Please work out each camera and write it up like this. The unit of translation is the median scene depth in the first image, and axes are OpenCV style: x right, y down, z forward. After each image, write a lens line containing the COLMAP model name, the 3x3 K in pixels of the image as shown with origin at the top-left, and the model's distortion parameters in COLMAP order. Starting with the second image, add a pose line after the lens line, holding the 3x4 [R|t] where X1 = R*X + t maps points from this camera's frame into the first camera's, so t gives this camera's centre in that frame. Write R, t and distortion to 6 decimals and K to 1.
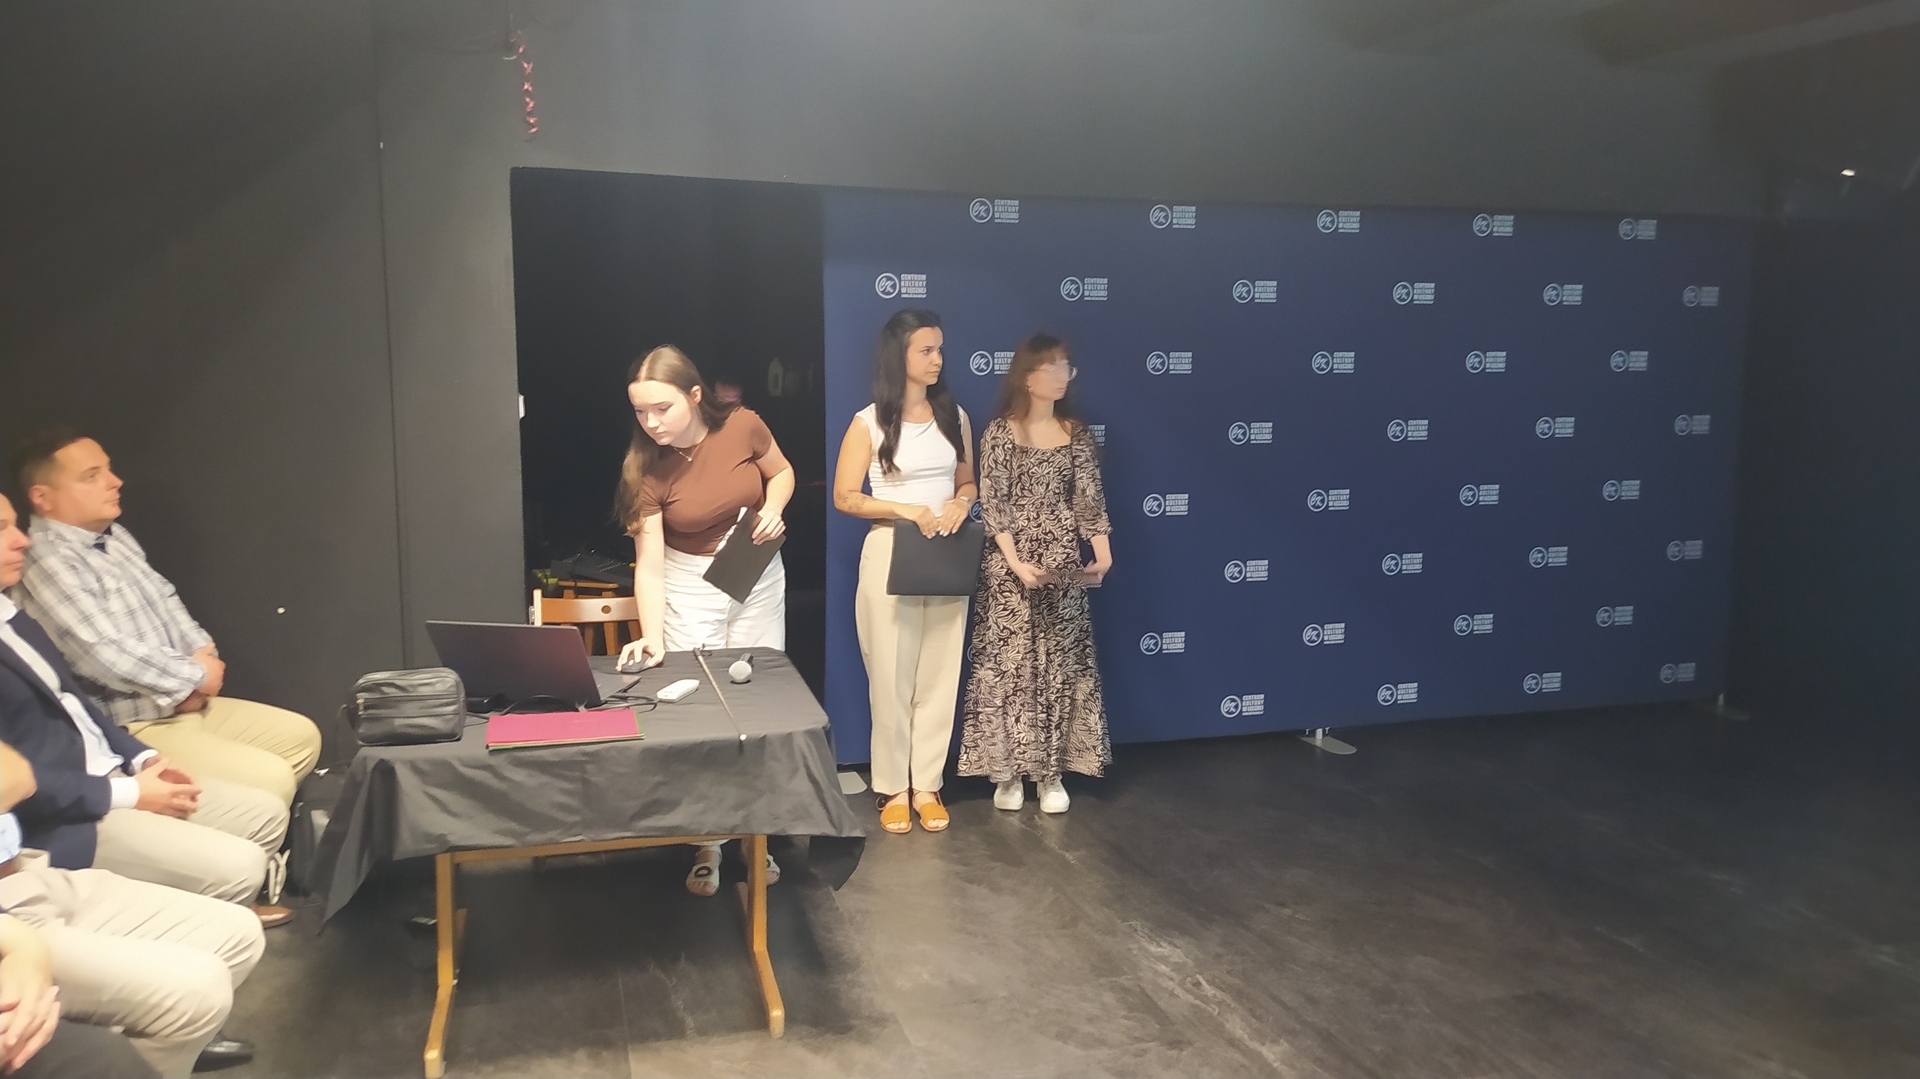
lens RADIAL K [[1414.8, 0, 960.4], [0, 1414.8, 526.1], [0, 0, 1]] dist [0.061317, -0.092414]
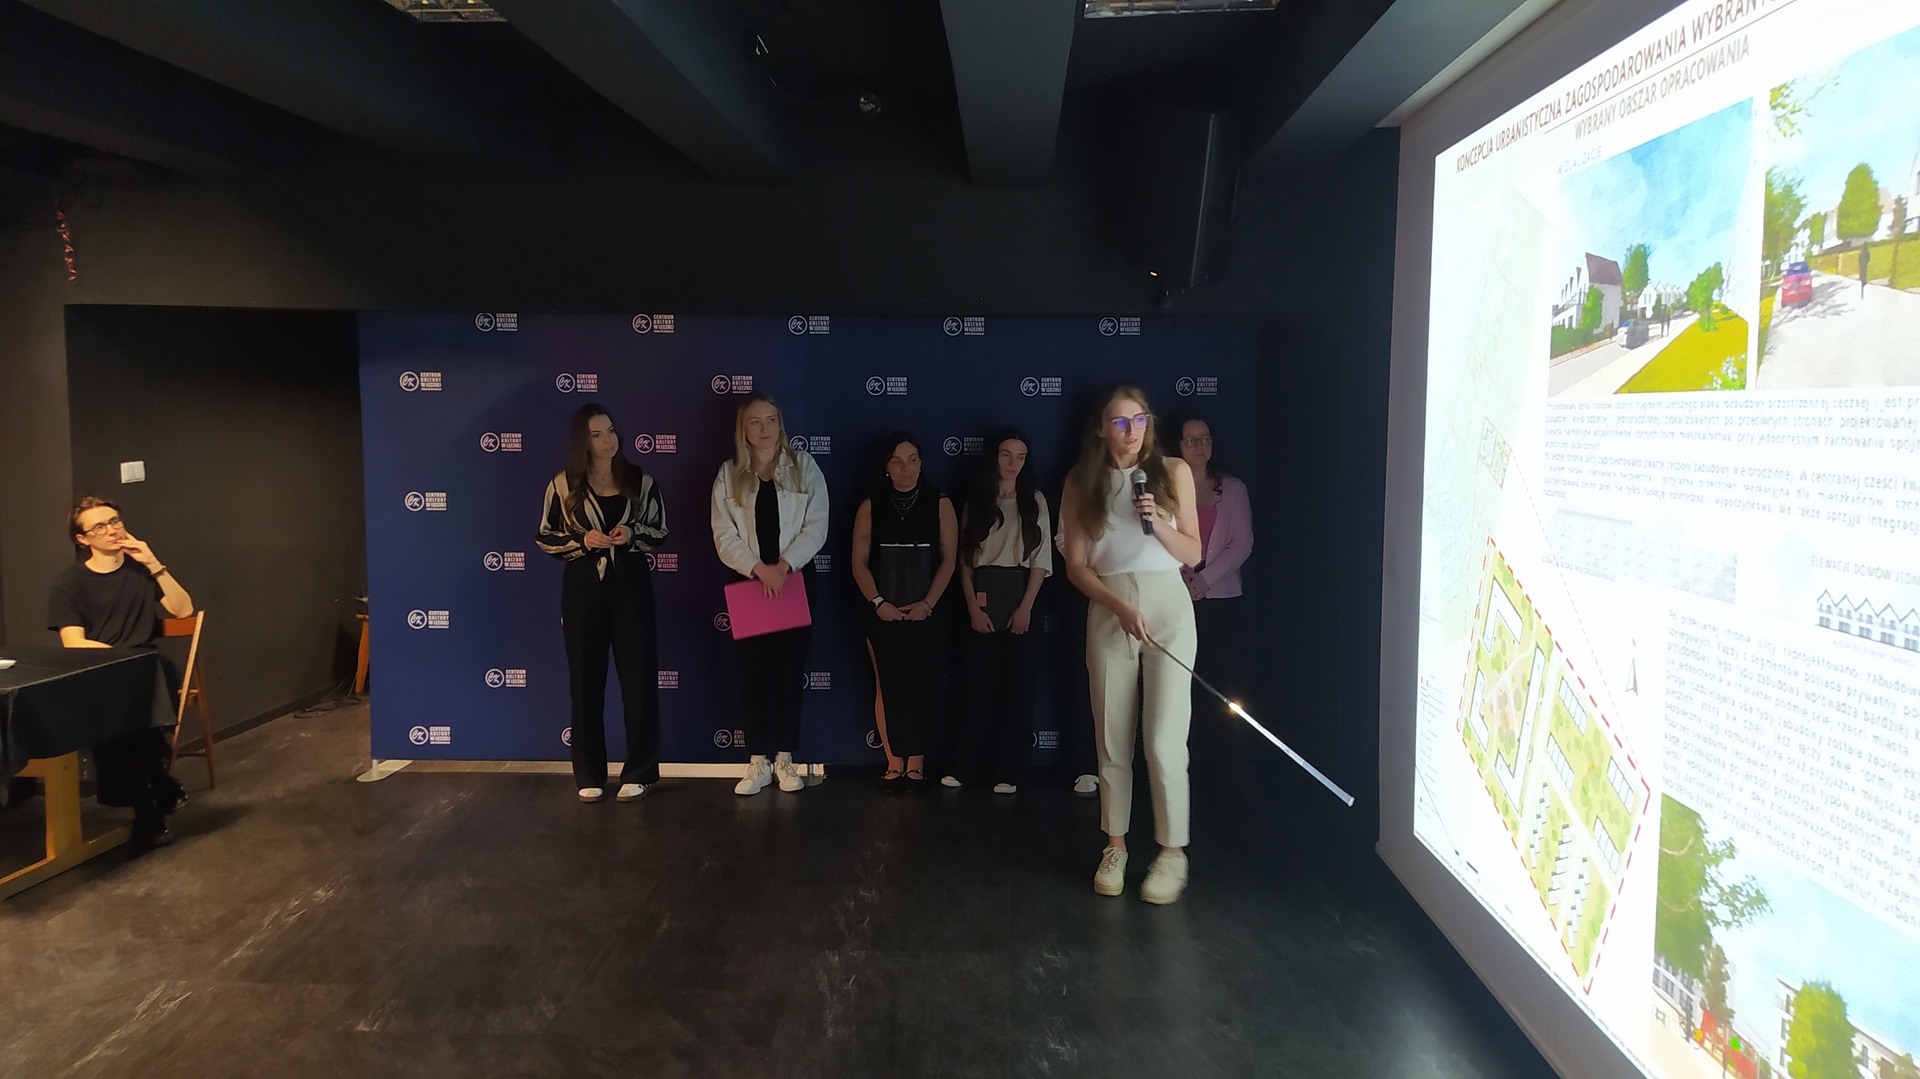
lens RADIAL K [[1381.1, 0, 975.6], [0, 1381.1, 542.0], [0, 0, 1]] dist [-0.003148, -0.026990]
pose [[0.959171, 0.022554, -0.281926, 1.056606], [-0.037793, 0.998097, -0.048732, 0.019469], [0.280290, 0.057397, 0.958198, -0.046815]]
